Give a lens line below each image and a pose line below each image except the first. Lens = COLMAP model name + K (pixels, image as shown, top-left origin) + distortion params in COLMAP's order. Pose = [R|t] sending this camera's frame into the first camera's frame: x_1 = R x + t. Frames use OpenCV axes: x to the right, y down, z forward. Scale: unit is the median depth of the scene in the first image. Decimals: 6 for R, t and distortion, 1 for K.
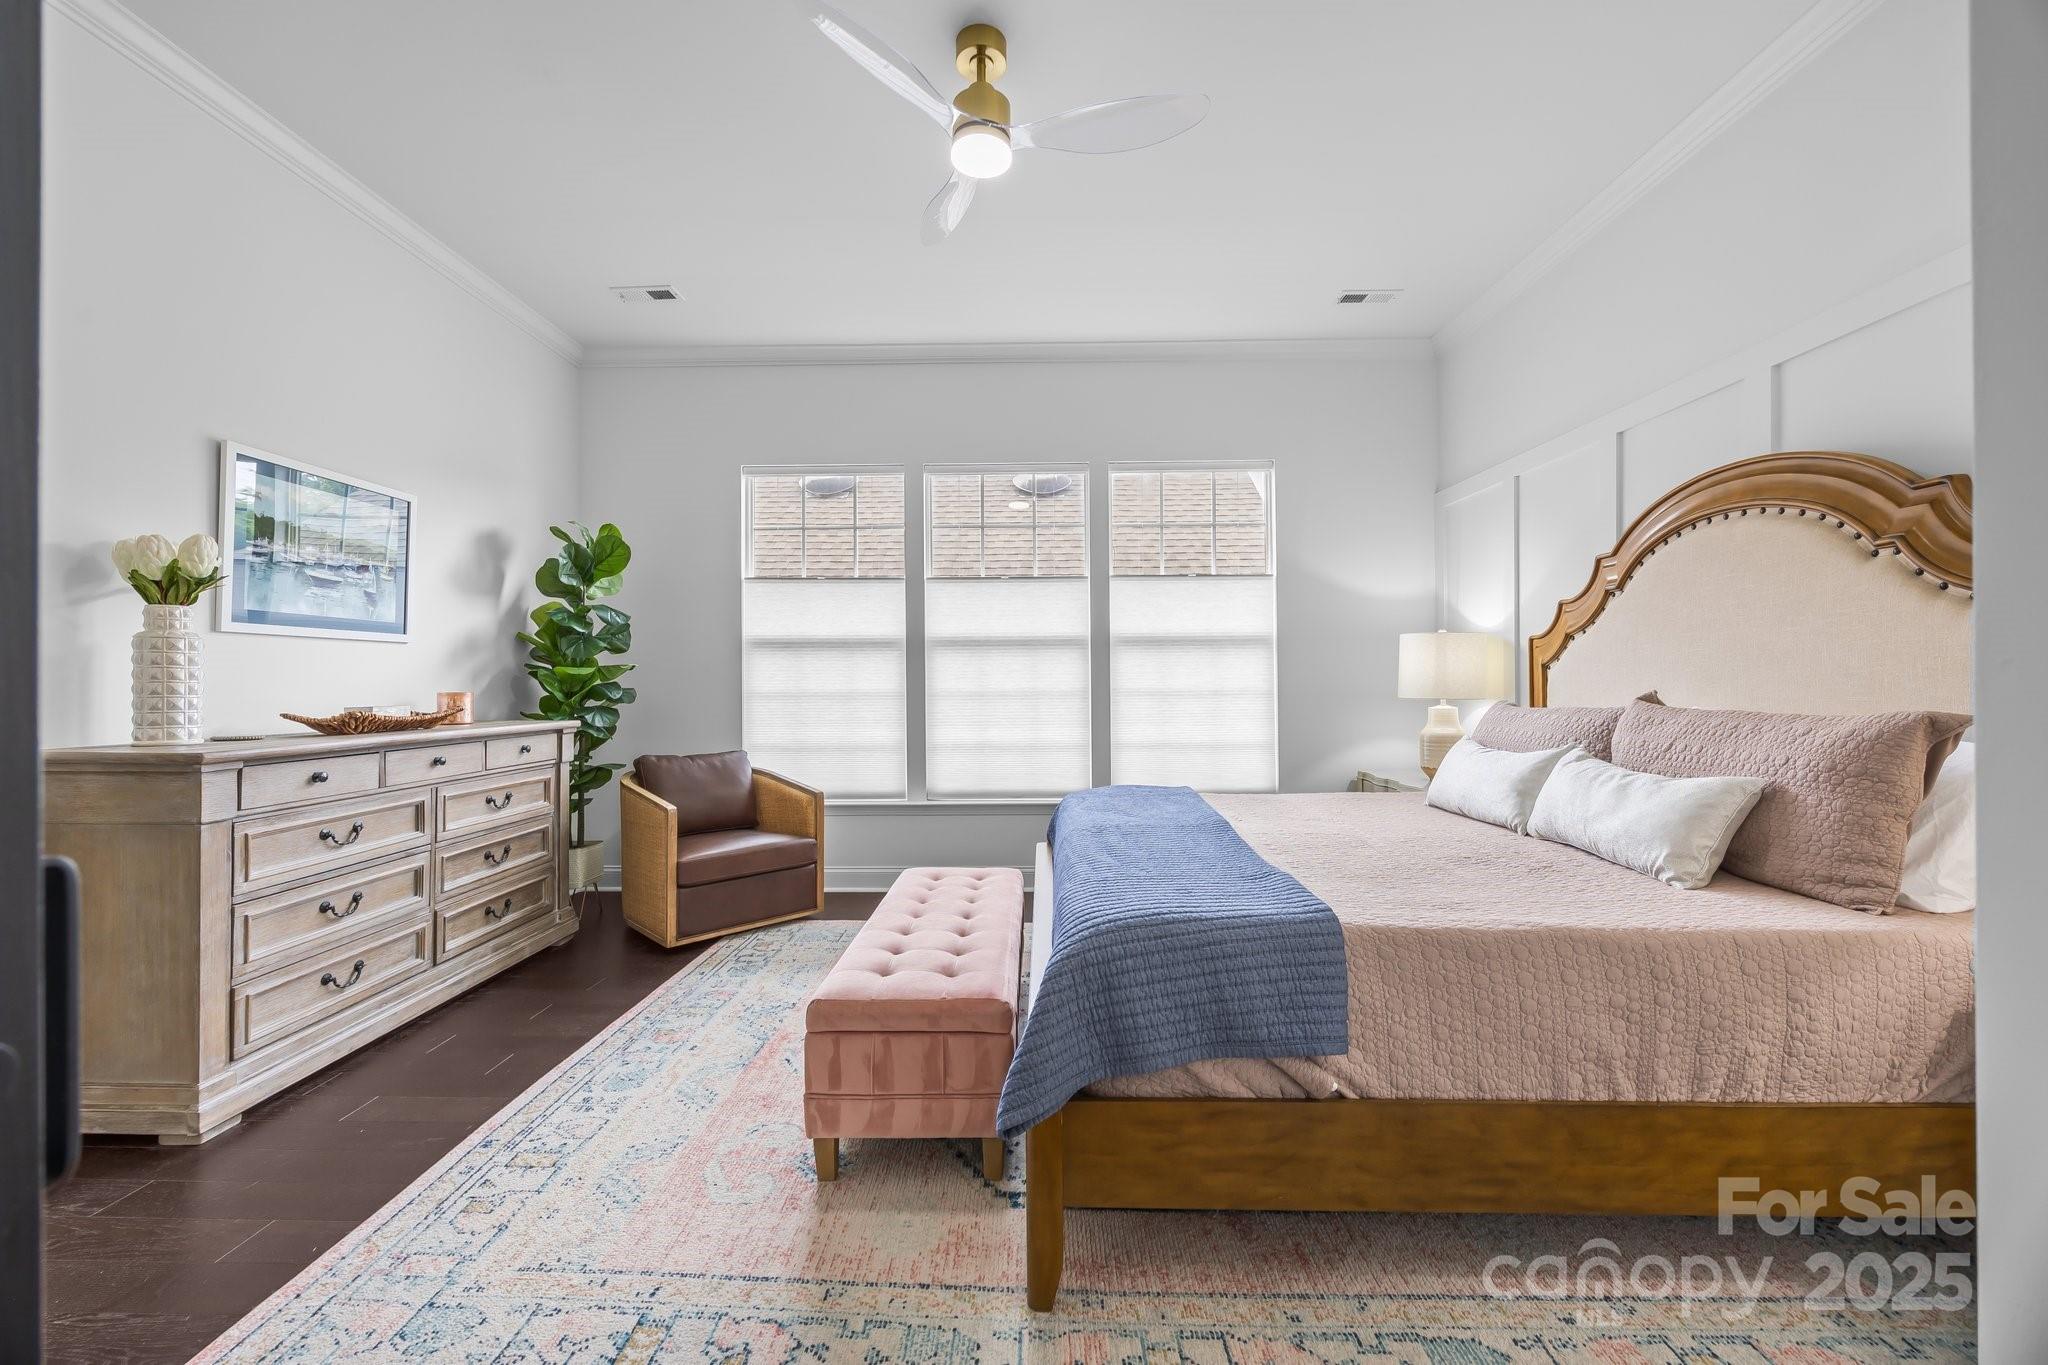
lens RADIAL K [[780.2, 0, 1026.9], [0, 780.2, 680.2], [0, 0, 1]] dist [-0.003763, 0.000340]
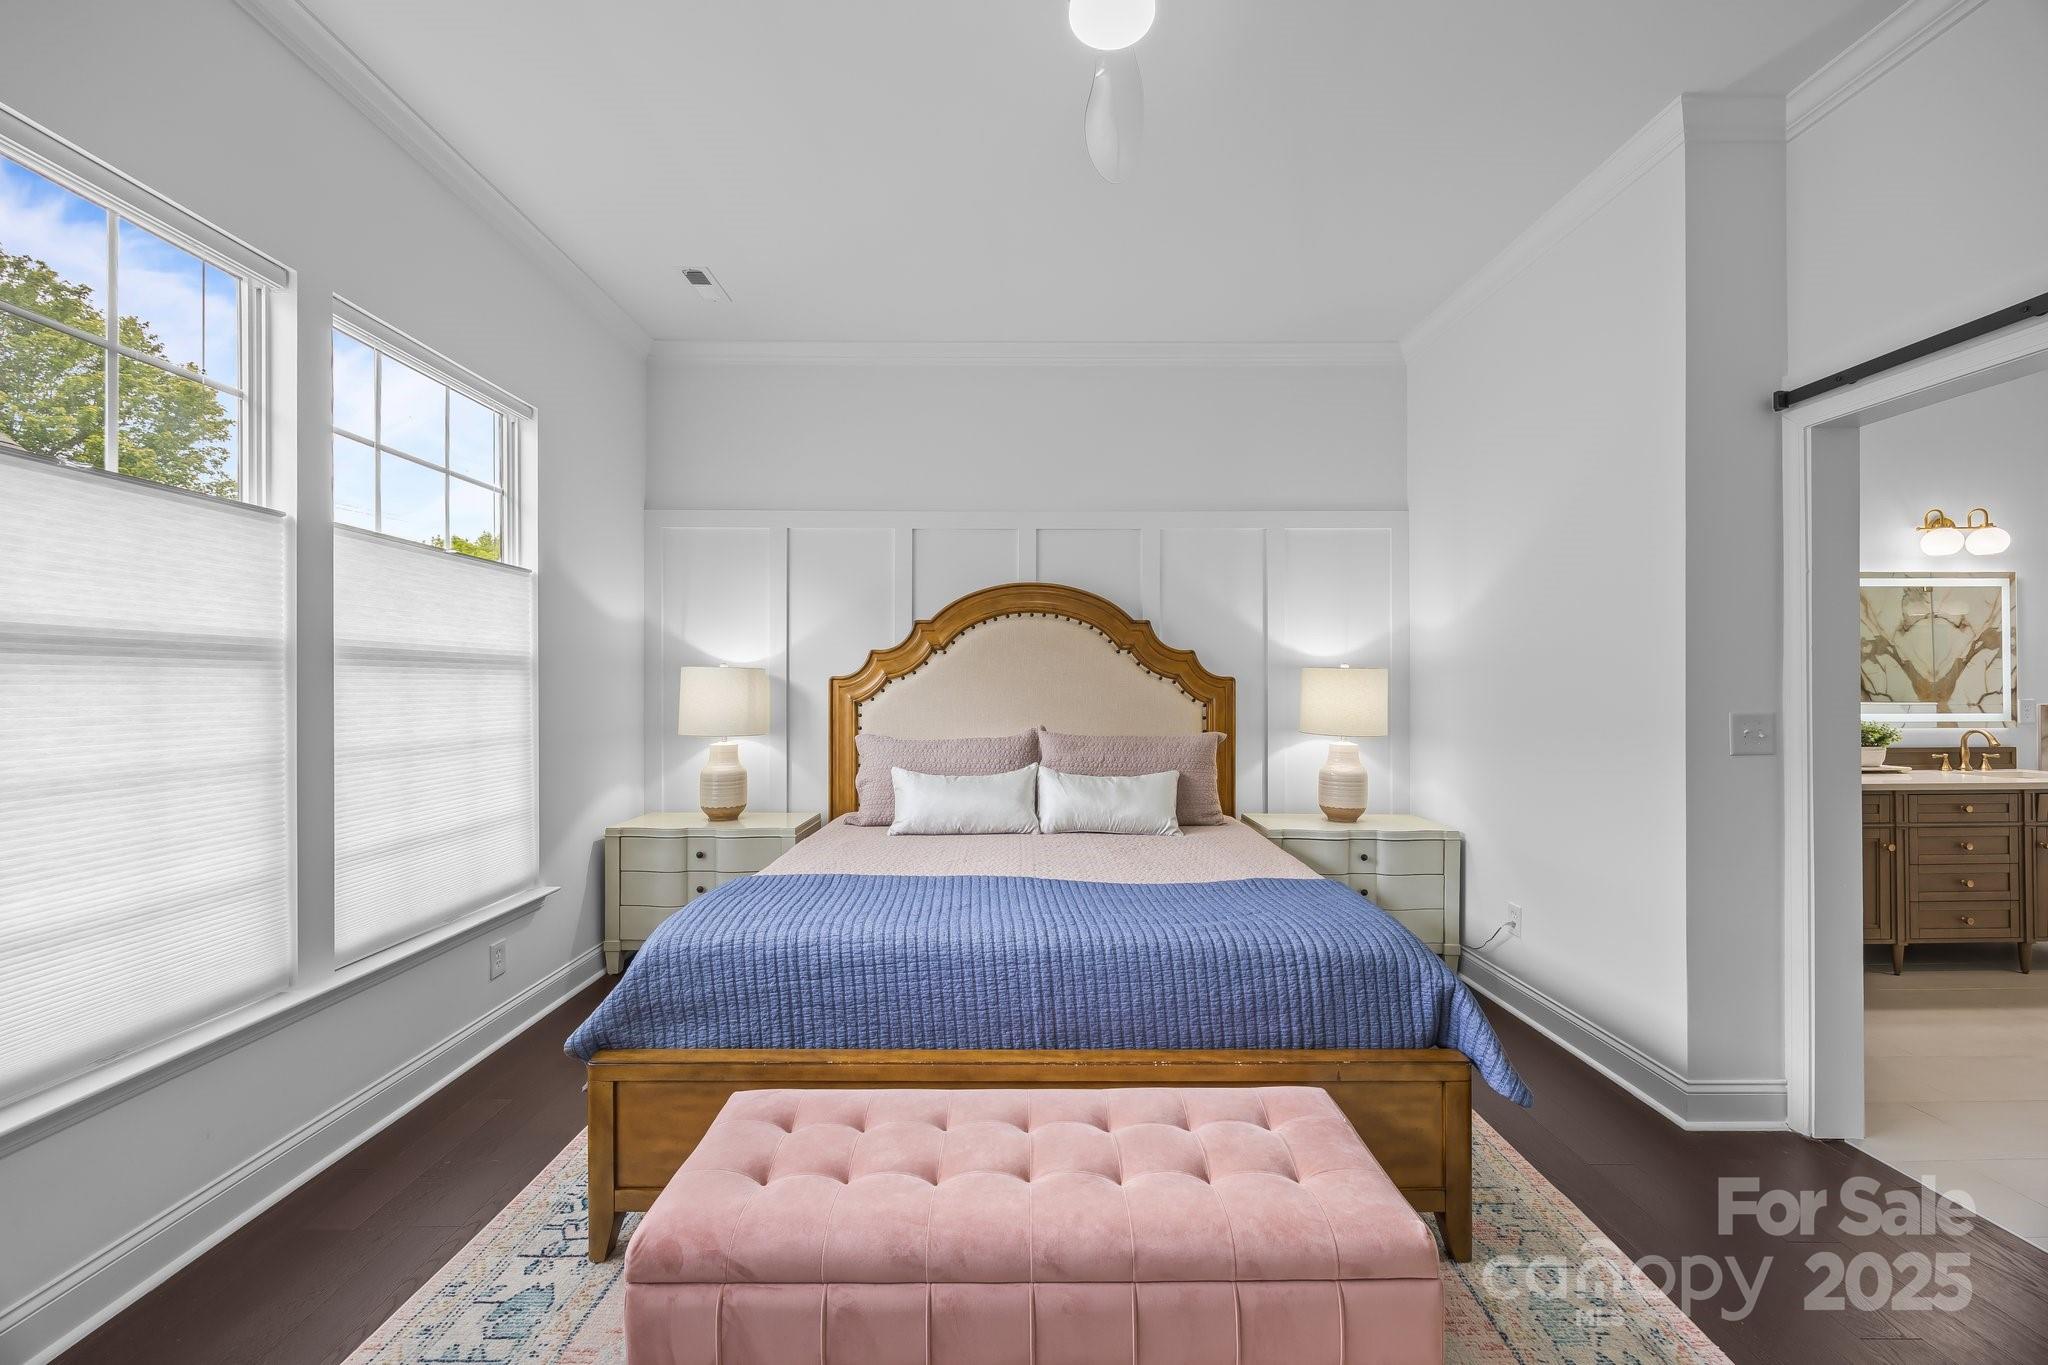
lens RADIAL K [[780.2, 0, 1027.3], [0, 780.2, 689.4], [0, 0, 1]] dist [-0.003763, 0.000340]
pose [[-0.017450, 0.001400, 0.999847, -0.397143], [-0.004712, 0.999988, -0.001482, -0.028774], [-0.999837, -0.004737, -0.017443, 0.566883]]
